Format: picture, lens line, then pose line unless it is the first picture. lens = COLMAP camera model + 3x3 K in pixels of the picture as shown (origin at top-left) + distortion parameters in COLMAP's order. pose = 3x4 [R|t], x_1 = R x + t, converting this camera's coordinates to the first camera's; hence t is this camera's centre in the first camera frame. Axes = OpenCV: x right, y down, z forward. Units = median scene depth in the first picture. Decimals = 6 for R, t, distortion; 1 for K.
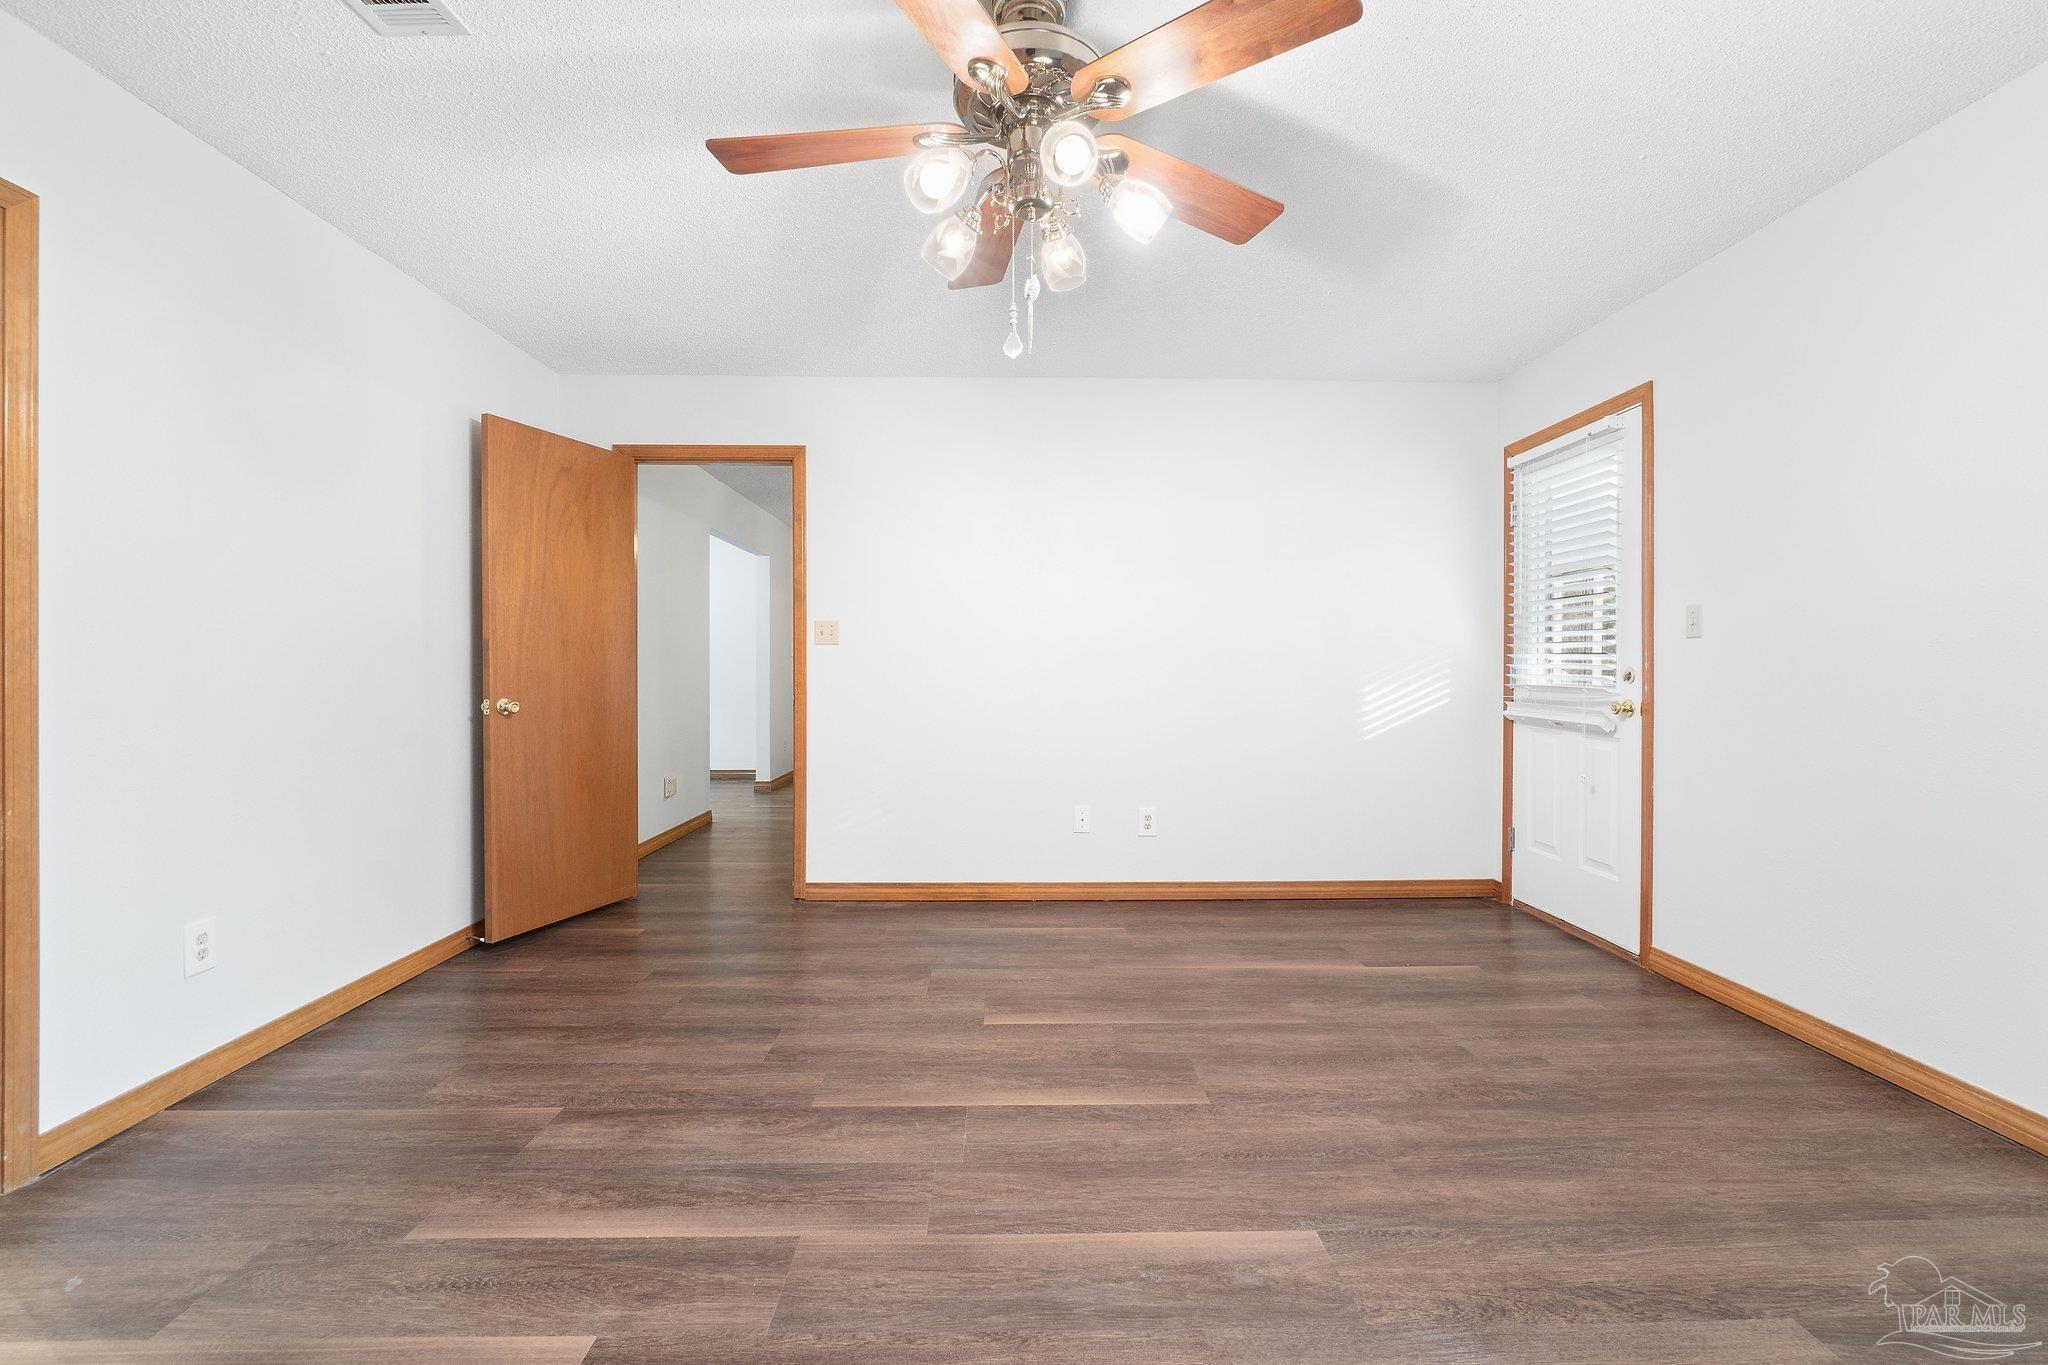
lens RADIAL K [[879.0, 0, 1025.8], [0, 879.0, 670.7], [0, 0, 1]] dist [-0.010270, 0.000262]
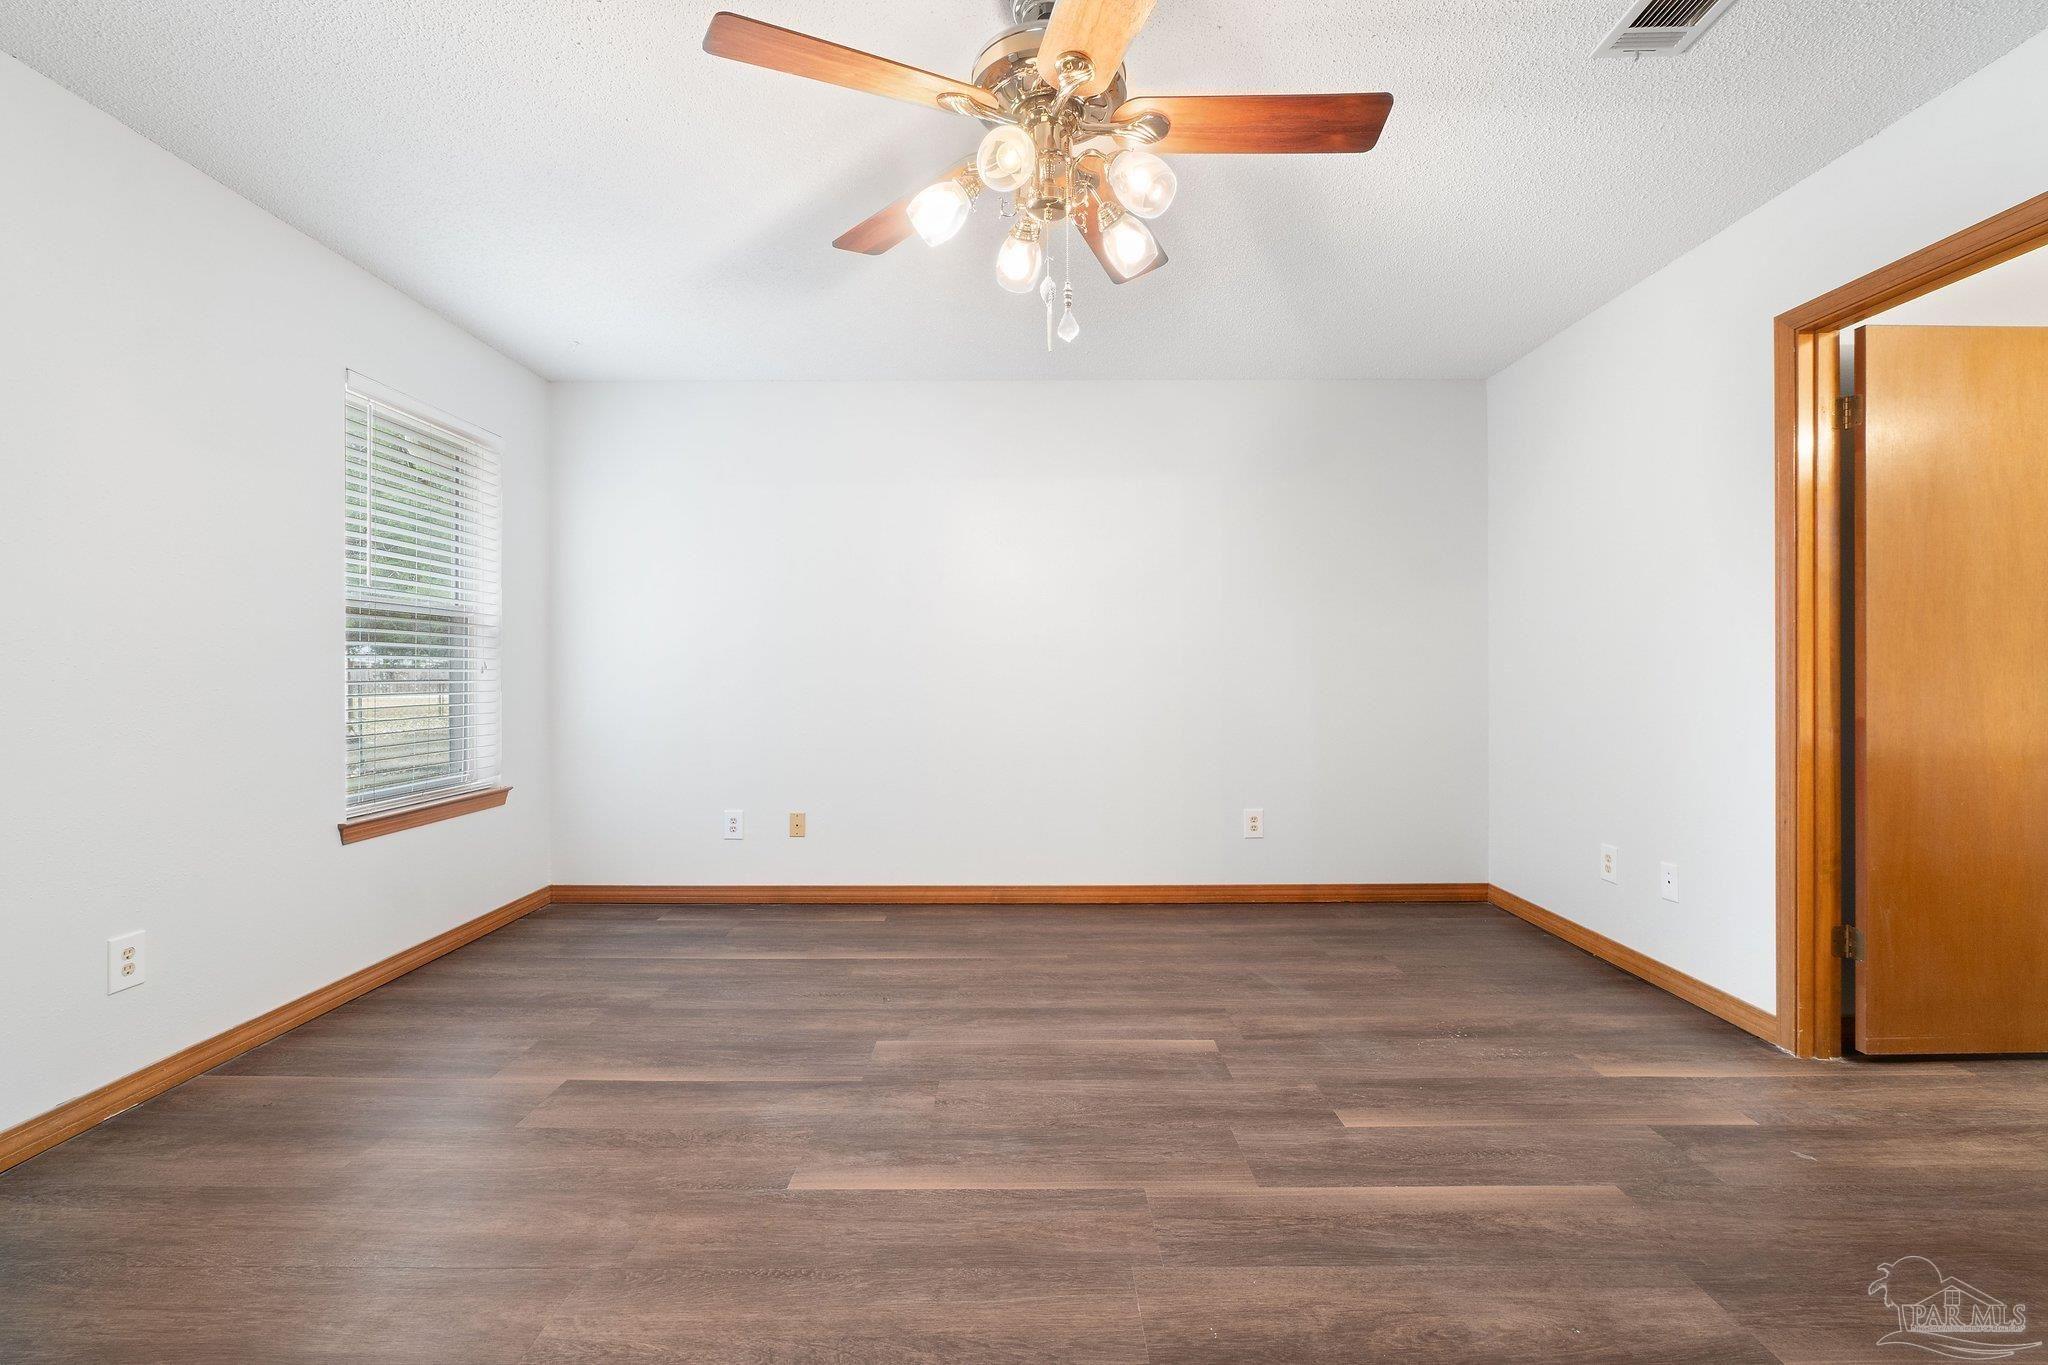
lens RADIAL K [[879.0, 0, 1025.8], [0, 879.0, 670.7], [0, 0, 1]] dist [-0.010270, 0.000262]
pose [[-0.999774, -0.000427, 0.021246, 0.010758], [-0.000345, 0.999992, 0.003883, -0.006435], [-0.021247, 0.003875, -0.999767, 1.832016]]
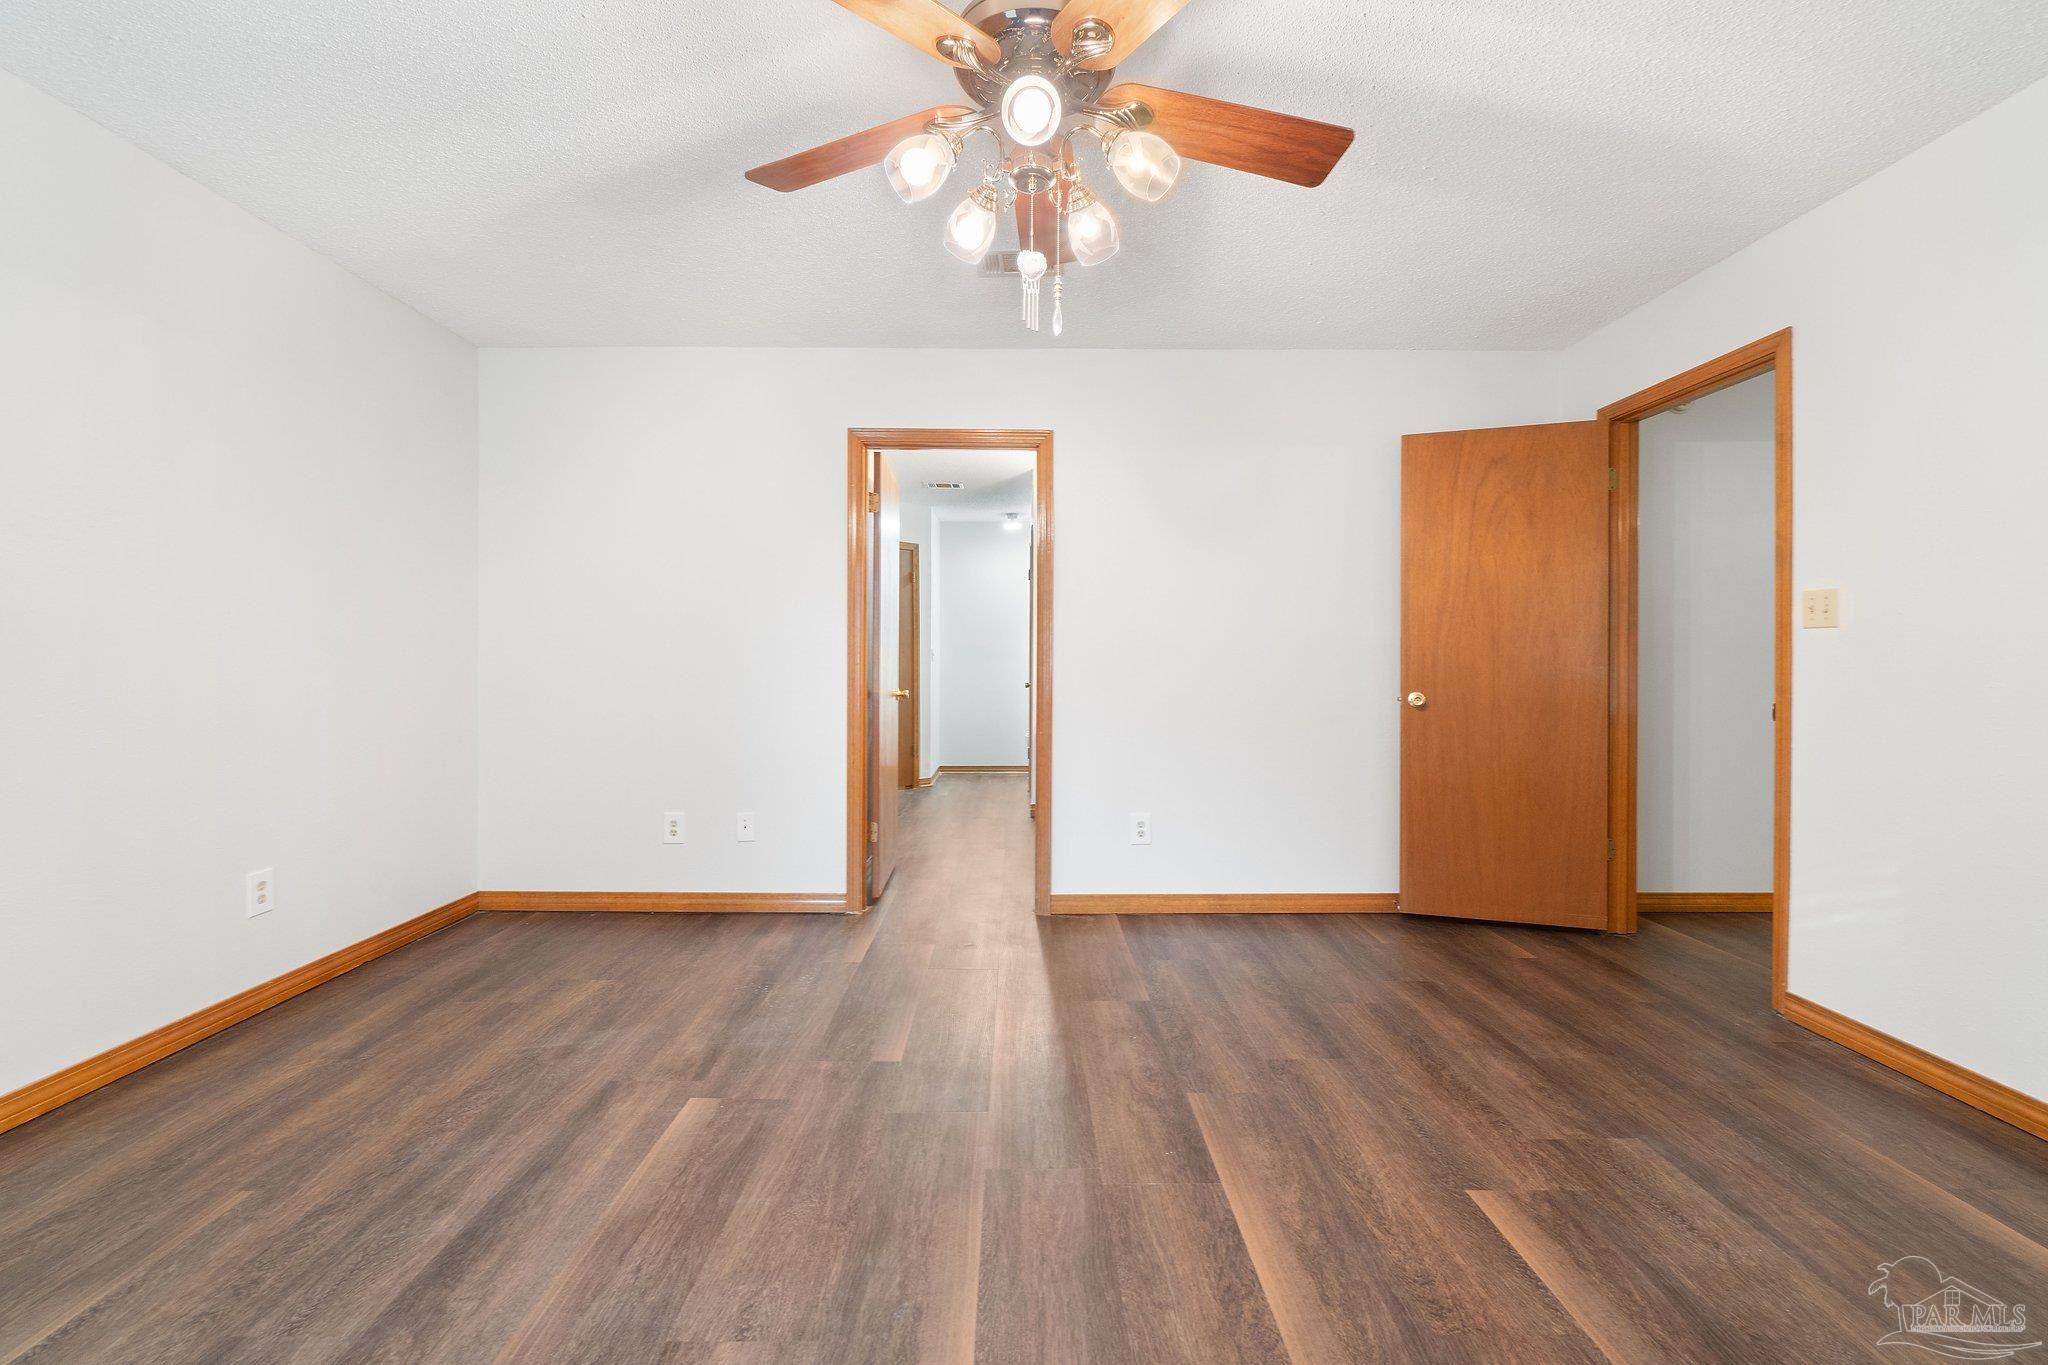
lens RADIAL K [[877.1, 0, 1018.0], [0, 877.1, 661.8], [0, 0, 1]] dist [-0.008774, 0.000563]
pose [[-0.020868, -0.003370, -0.999777, 0.878098], [-0.006055, 0.999976, -0.003244, 0.000511], [0.999764, 0.005986, -0.020888, 0.927228]]
